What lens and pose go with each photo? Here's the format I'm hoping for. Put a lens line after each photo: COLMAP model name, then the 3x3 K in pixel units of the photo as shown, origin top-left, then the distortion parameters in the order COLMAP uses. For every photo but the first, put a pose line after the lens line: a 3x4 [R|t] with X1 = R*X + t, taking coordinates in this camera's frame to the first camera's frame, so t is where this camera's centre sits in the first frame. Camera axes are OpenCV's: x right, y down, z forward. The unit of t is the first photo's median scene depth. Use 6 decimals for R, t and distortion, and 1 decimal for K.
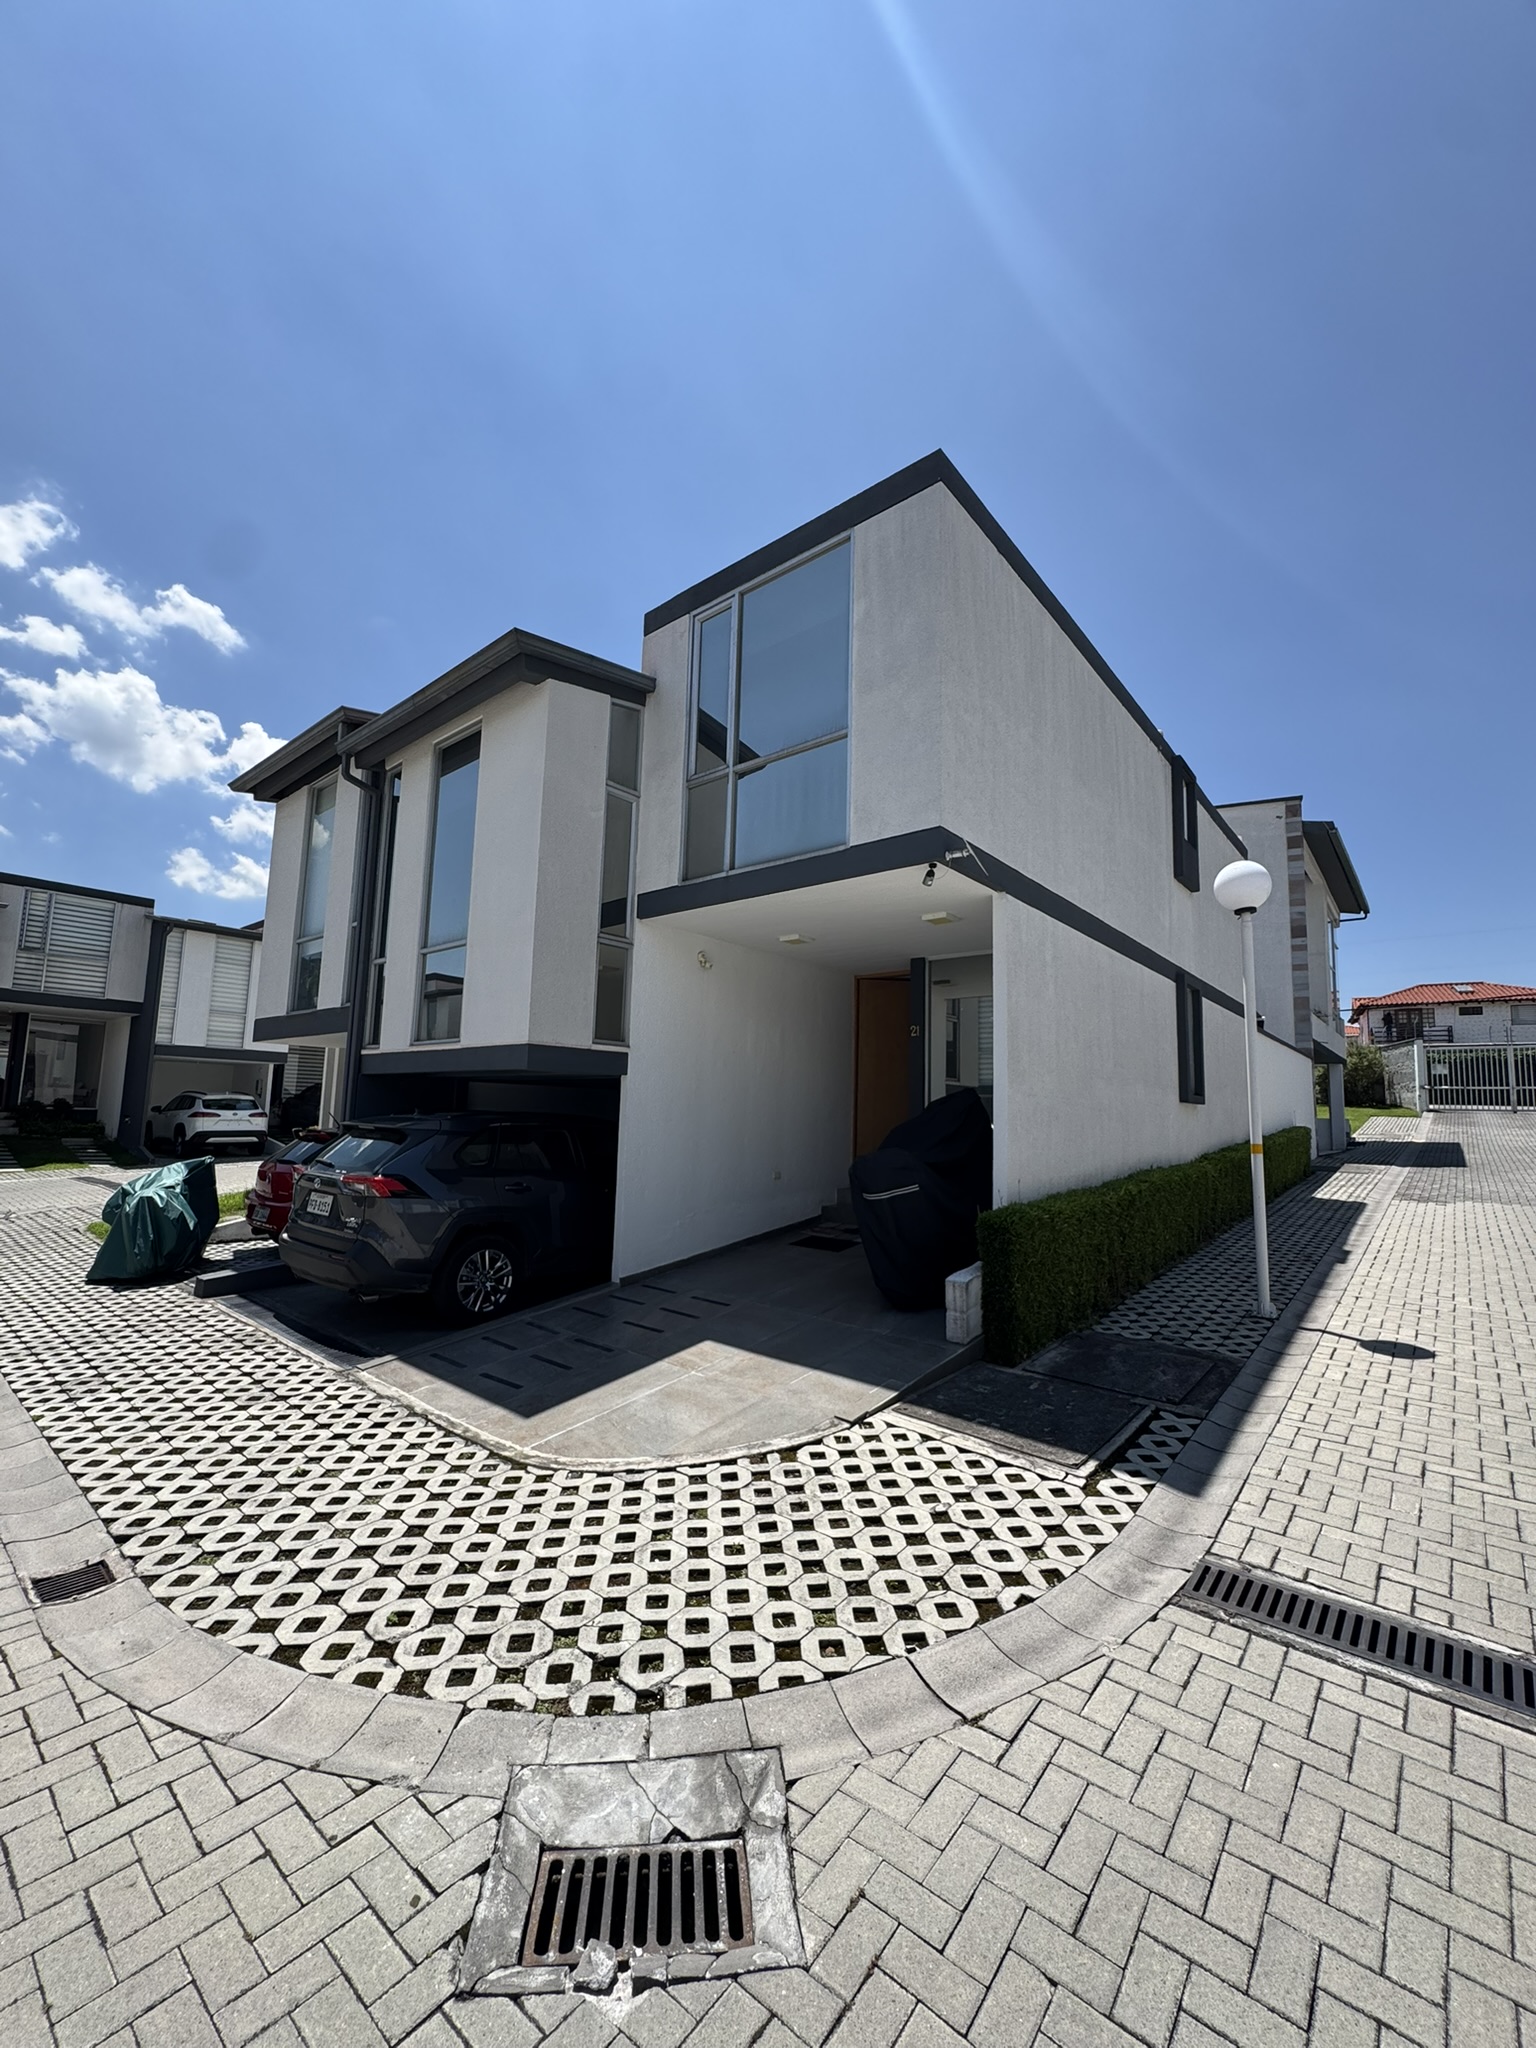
lens RADIAL K [[818.8, 0, 768.0], [0, 818.8, 1024.0], [0, 0, 1]] dist [-0.003165, 0.000320]
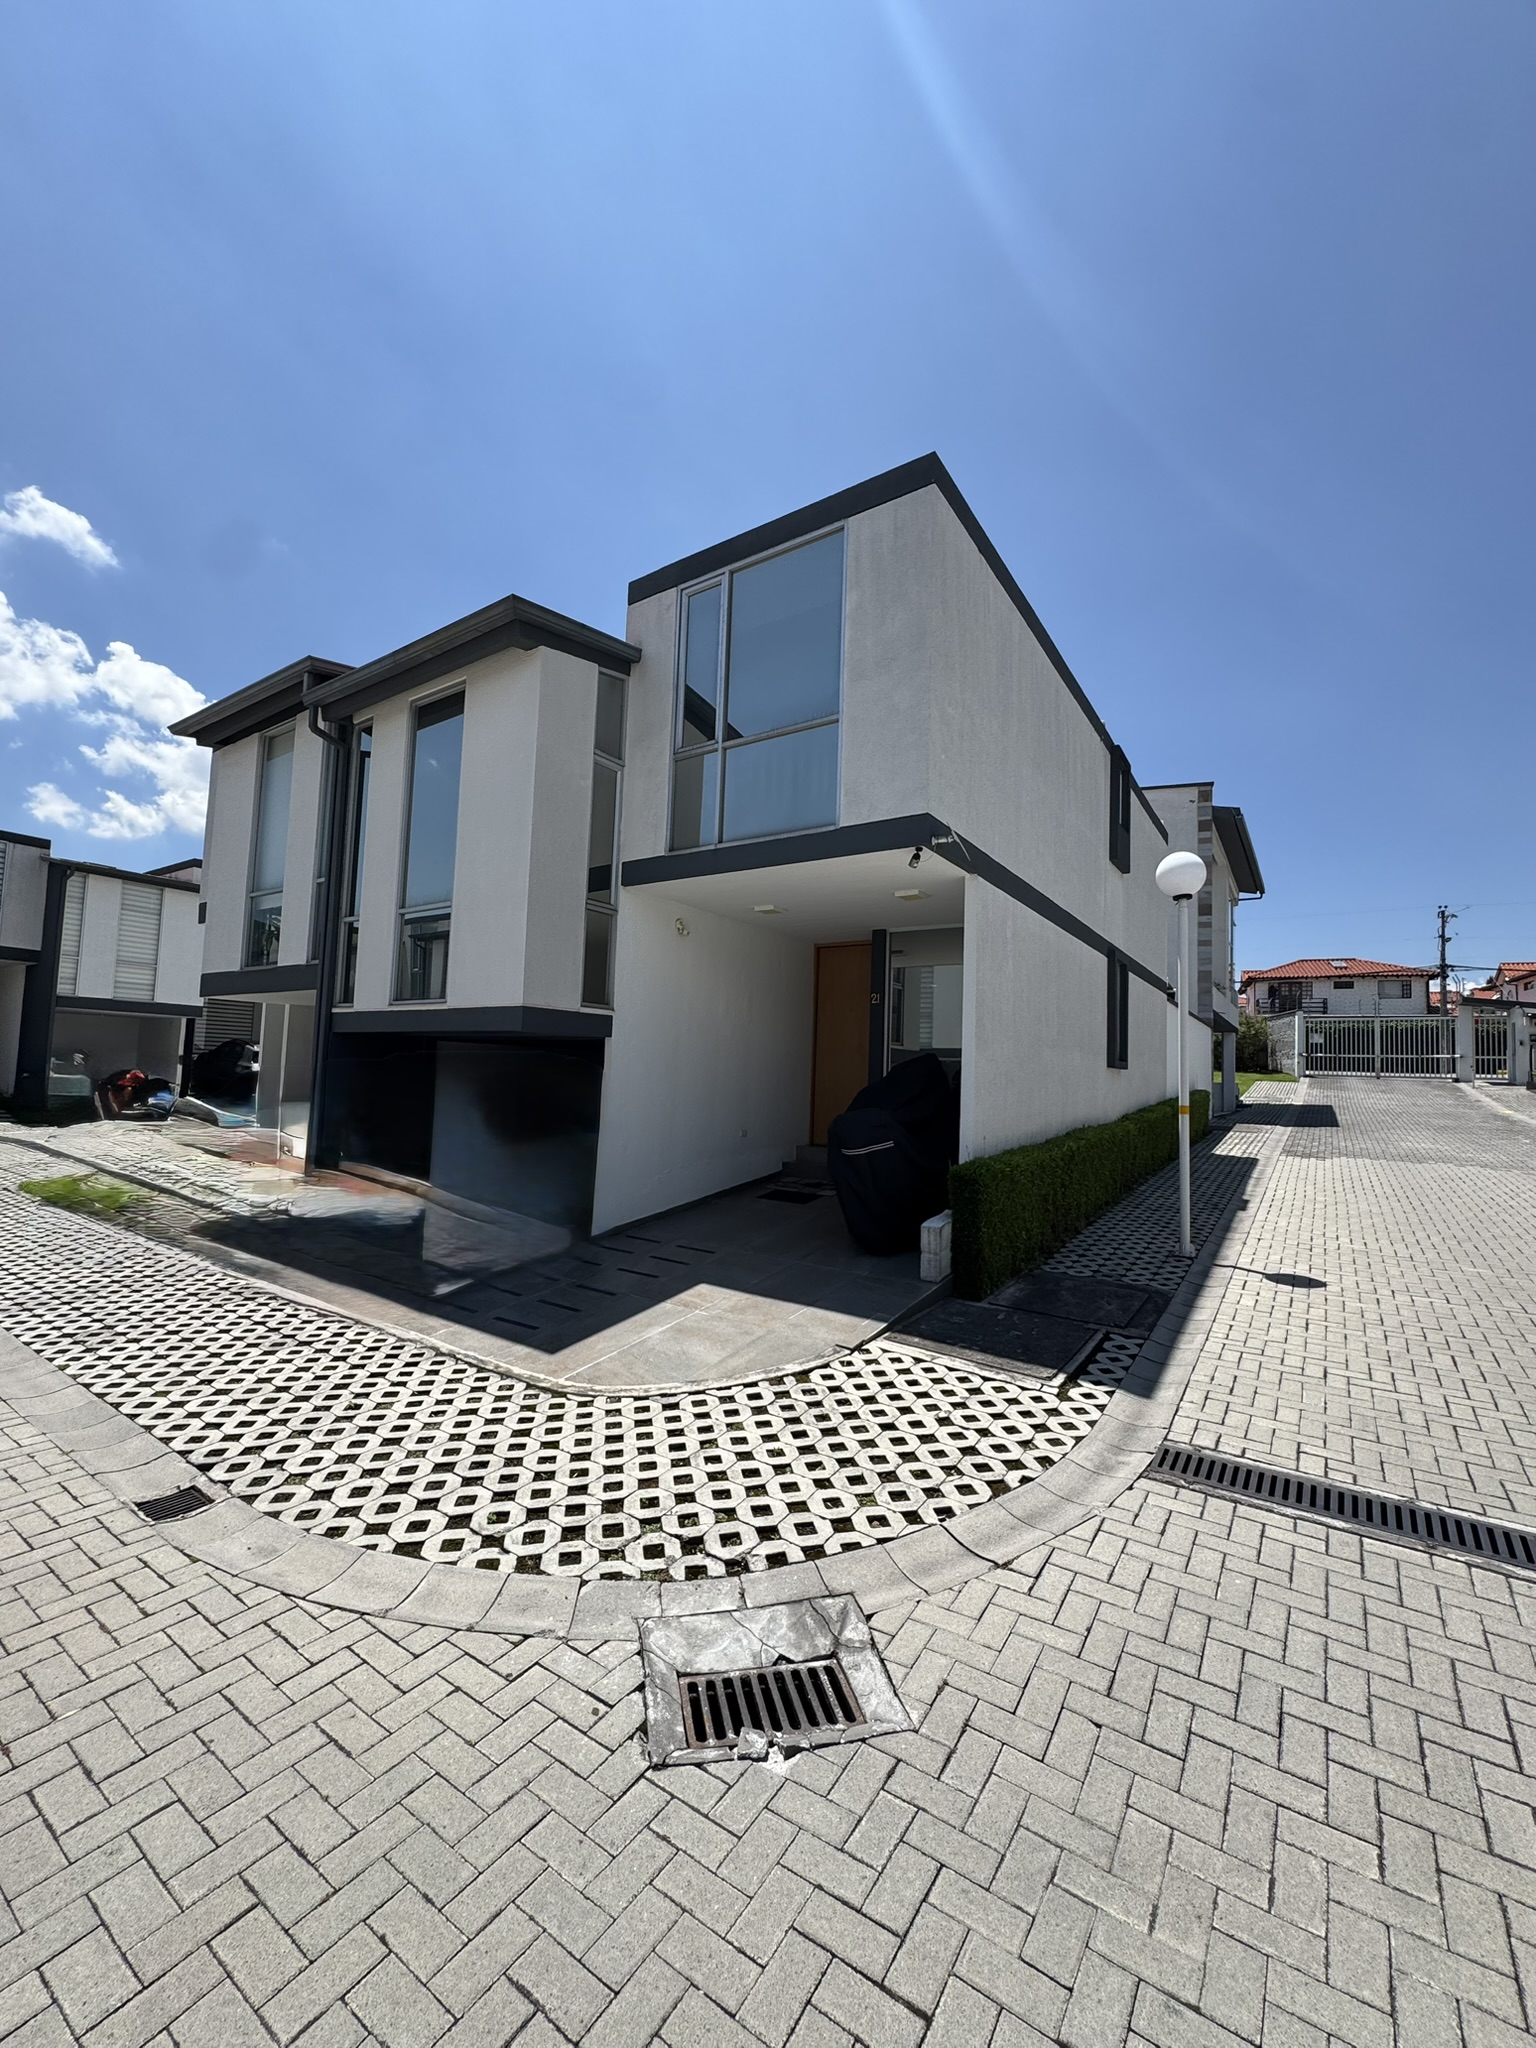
lens RADIAL K [[817.0, 0, 768.0], [0, 817.0, 1024.0], [0, 0, 1]] dist [-0.000315, -0.000970]
pose [[0.994869, 0.014001, 0.100201, -0.160005], [-0.018811, 0.998707, 0.047227, -0.014717], [-0.099411, -0.048869, 0.993846, -0.105305]]
